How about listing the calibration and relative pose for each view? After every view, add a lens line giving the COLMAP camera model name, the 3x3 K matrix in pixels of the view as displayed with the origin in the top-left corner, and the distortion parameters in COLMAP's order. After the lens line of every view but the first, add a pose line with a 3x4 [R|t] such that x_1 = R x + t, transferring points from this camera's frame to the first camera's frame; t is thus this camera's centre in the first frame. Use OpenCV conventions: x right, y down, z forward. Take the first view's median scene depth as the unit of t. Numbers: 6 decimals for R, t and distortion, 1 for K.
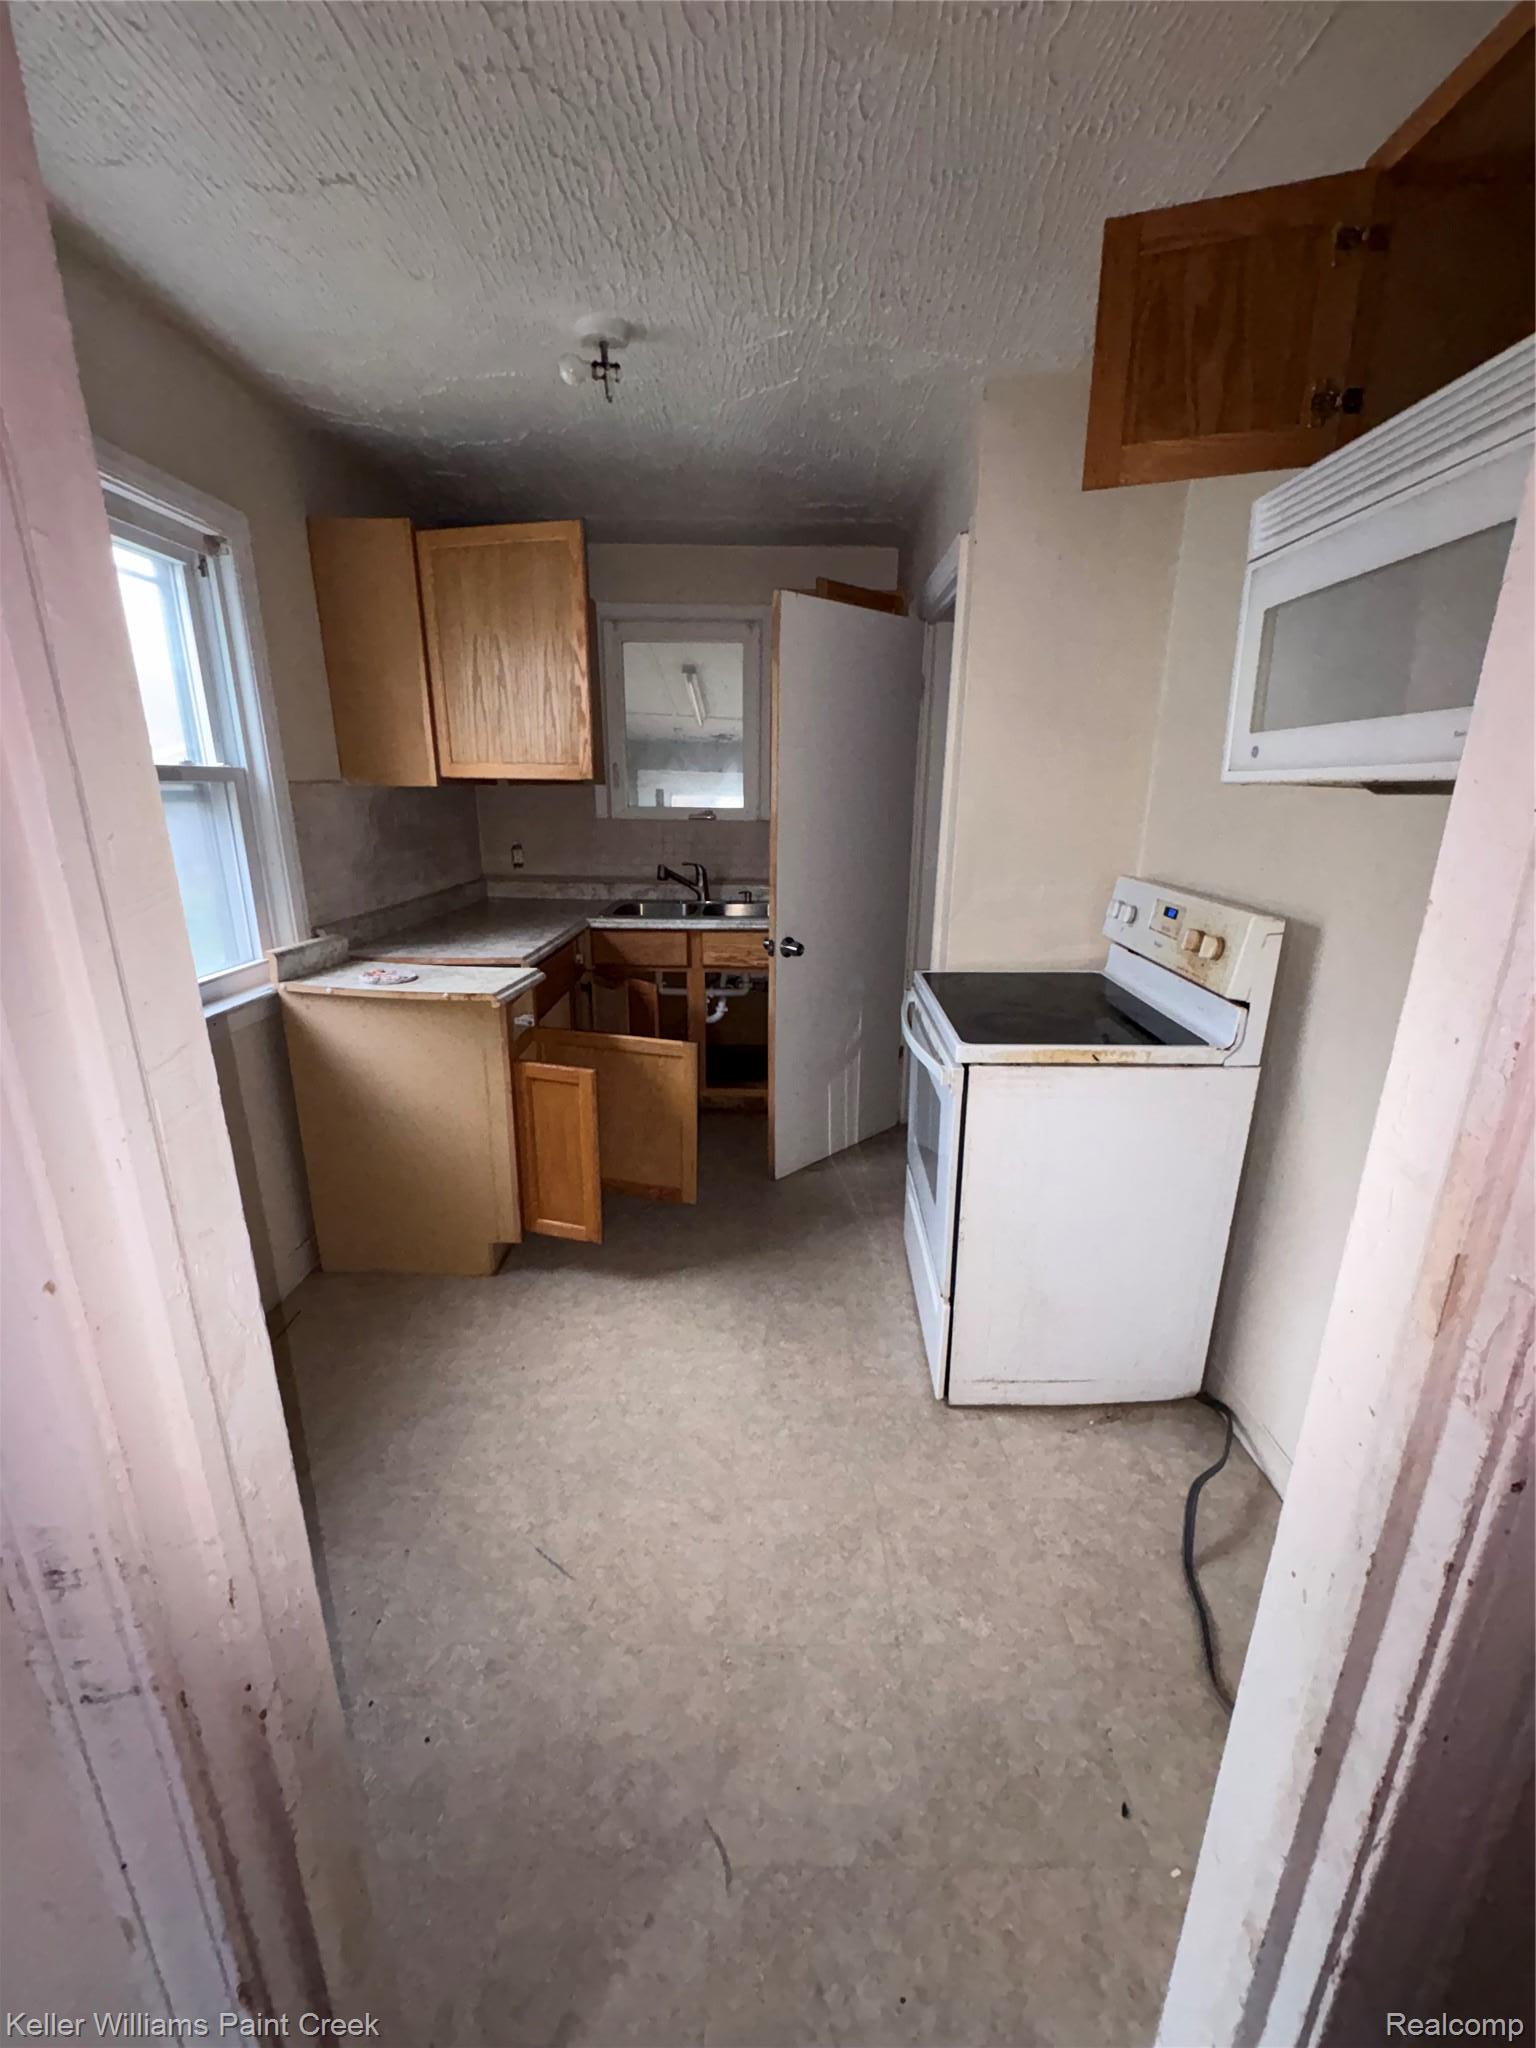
lens RADIAL K [[822.2, 0, 766.0], [0, 822.2, 1022.7], [0, 0, 1]] dist [0.000749, -0.000104]
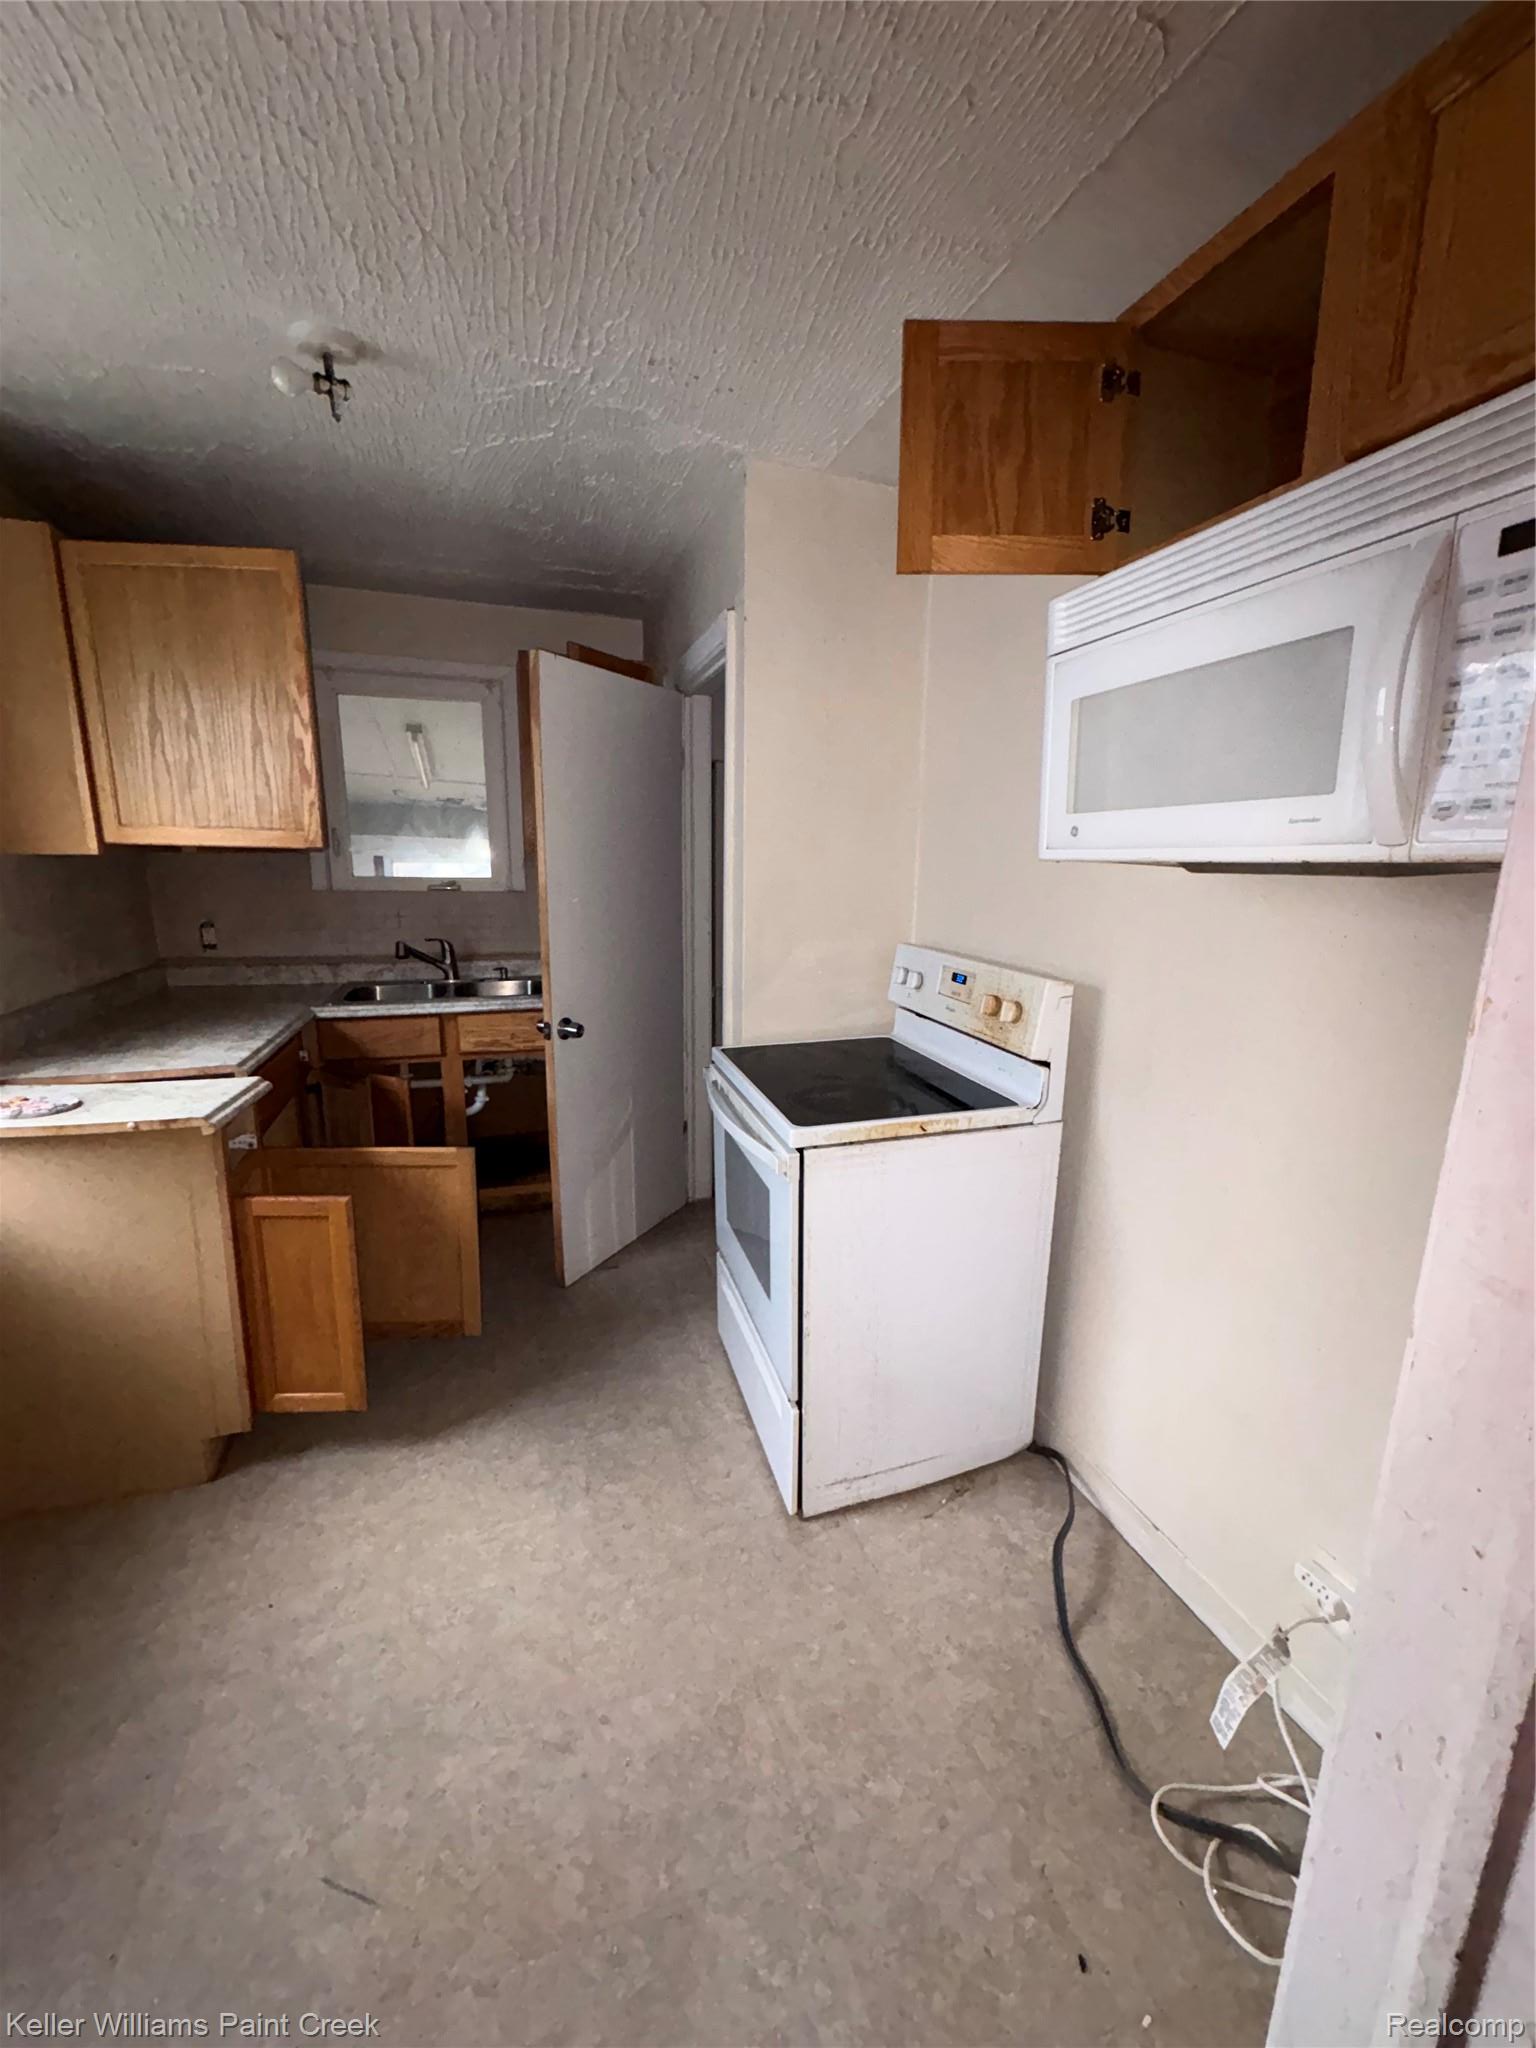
lens RADIAL K [[822.2, 0, 772.4], [0, 822.2, 1022.5], [0, 0, 1]] dist [0.000749, -0.000104]
pose [[0.945580, -0.060155, 0.319782, -0.072500], [0.084292, 0.994500, -0.062169, -0.033603], [-0.314283, 0.085740, 0.945450, 0.093469]]
